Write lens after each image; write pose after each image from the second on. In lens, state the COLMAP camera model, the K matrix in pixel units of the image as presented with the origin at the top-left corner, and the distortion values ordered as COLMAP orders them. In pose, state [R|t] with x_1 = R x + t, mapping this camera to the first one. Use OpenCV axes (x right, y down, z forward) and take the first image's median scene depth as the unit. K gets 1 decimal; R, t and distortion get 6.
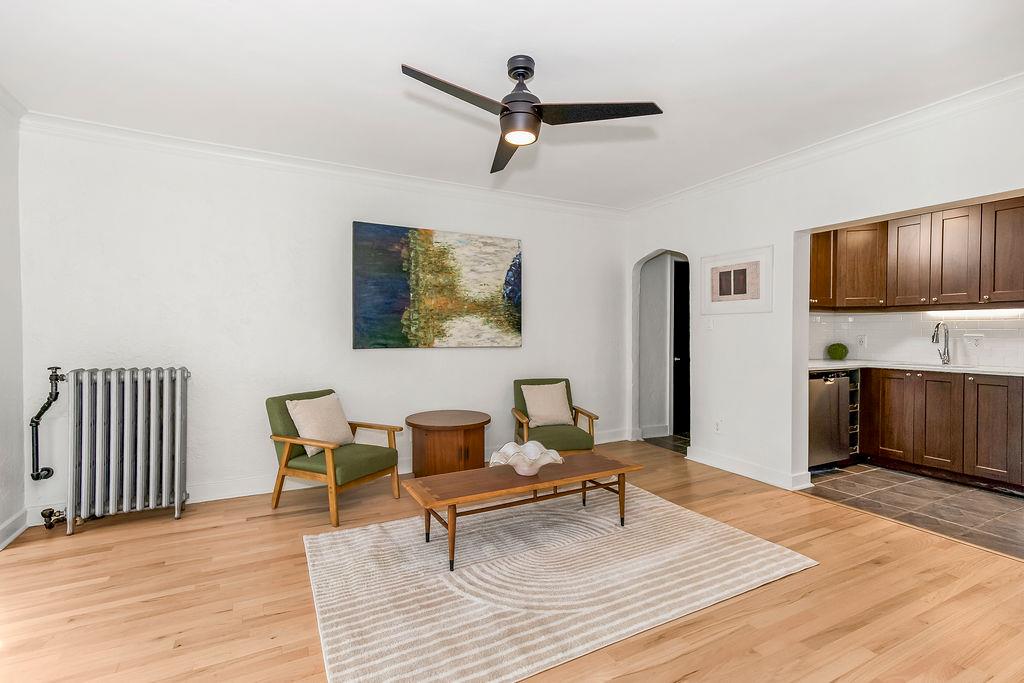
lens RADIAL K [[472.6, 0, 509.8], [0, 472.6, 339.2], [0, 0, 1]] dist [0.018983, 0.001085]
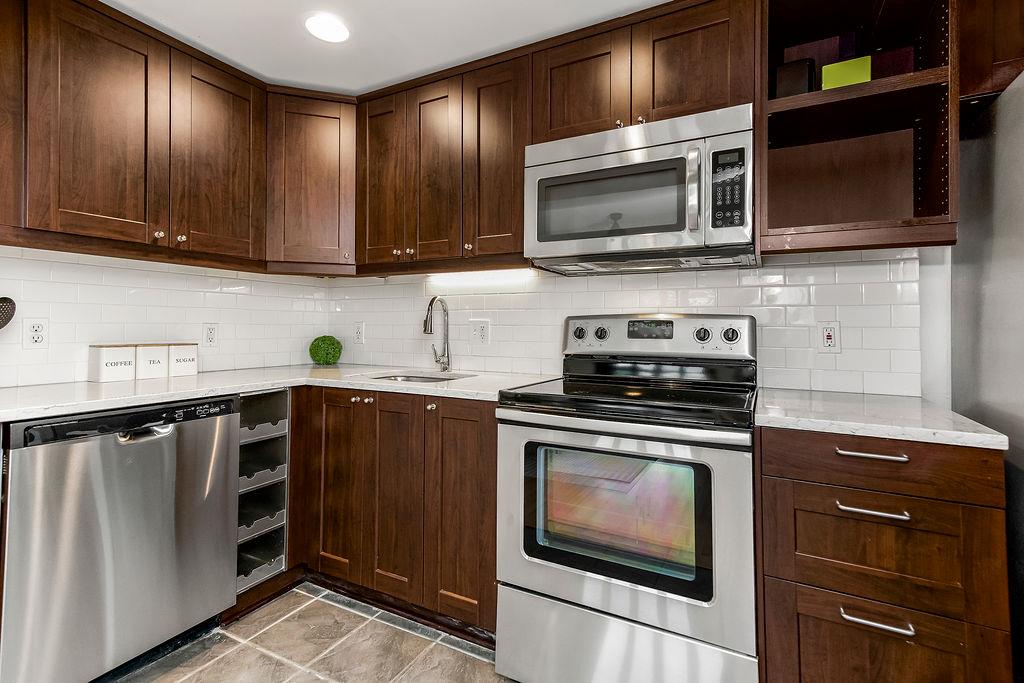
lens RADIAL K [[472.6, 0, 521.2], [0, 472.6, 316.5], [0, 0, 1]] dist [0.018983, 0.001085]
pose [[0.819343, 0.015898, 0.573083, 0.650088], [0.005764, 0.999336, -0.035964, 0.008022], [-0.573274, 0.032770, 0.818708, 0.478306]]
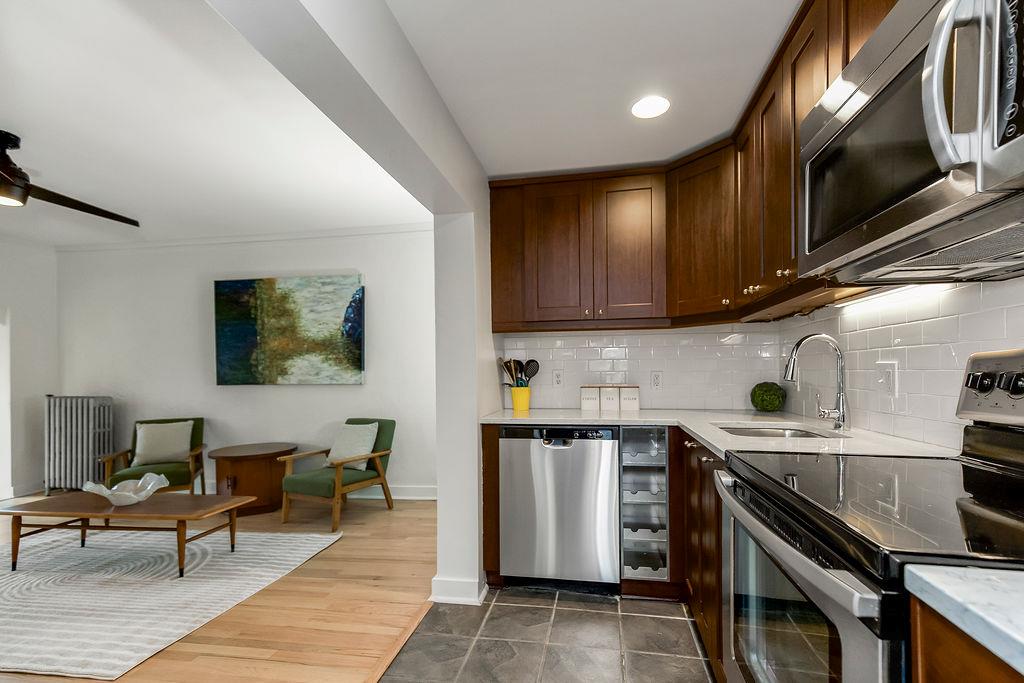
lens RADIAL K [[472.6, 0, 505.4], [0, 472.6, 372.8], [0, 0, 1]] dist [0.018983, 0.001085]
pose [[0.787621, -0.009298, -0.616090, 0.927906], [0.002963, 0.999932, -0.011302, 0.004118], [0.616153, 0.007076, 0.787595, 0.454841]]
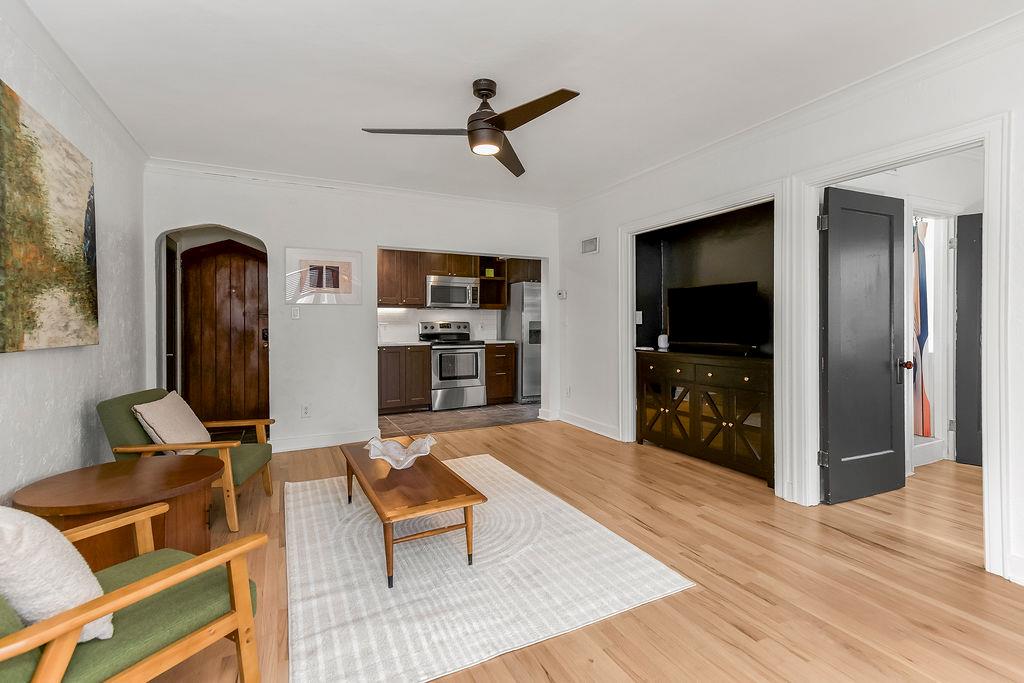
lens RADIAL K [[472.6, 0, 521.0], [0, 472.6, 325.2], [0, 0, 1]] dist [0.018983, 0.001085]
pose [[0.006458, -0.003959, 0.999971, -0.622834], [0.021782, 0.999755, 0.003818, 0.000824], [-0.999742, 0.021757, 0.006543, 0.508980]]
